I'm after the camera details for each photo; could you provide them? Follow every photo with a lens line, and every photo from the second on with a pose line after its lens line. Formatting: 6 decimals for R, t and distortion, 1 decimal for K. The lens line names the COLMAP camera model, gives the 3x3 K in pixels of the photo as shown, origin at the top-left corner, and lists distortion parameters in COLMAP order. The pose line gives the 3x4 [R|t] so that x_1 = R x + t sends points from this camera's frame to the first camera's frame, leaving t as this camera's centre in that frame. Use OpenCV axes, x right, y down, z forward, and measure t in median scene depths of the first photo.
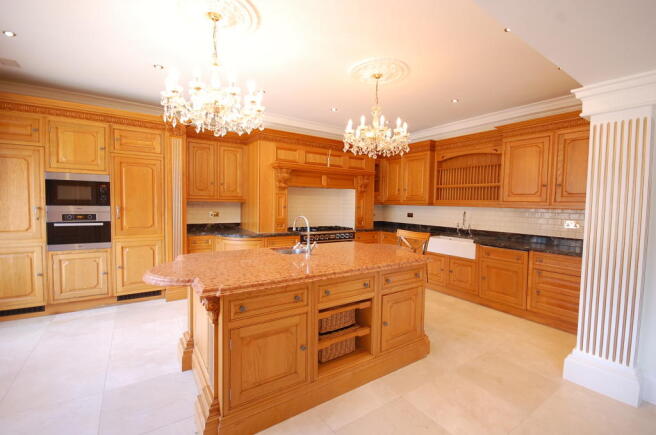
lens RADIAL K [[290.2, 0, 326.8], [0, 290.2, 217.2], [0, 0, 1]] dist [-0.005466, -0.002634]
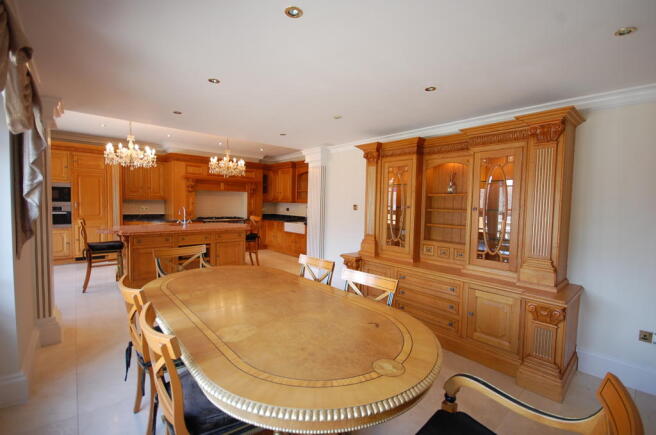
lens RADIAL K [[290.2, 0, 329.1], [0, 290.2, 216.6], [0, 0, 1]] dist [-0.005466, -0.002634]
pose [[0.990510, -0.003139, 0.137405, 0.372326], [0.003349, 0.999994, -0.001298, 0.039906], [-0.137400, 0.001746, 0.990514, -0.642877]]
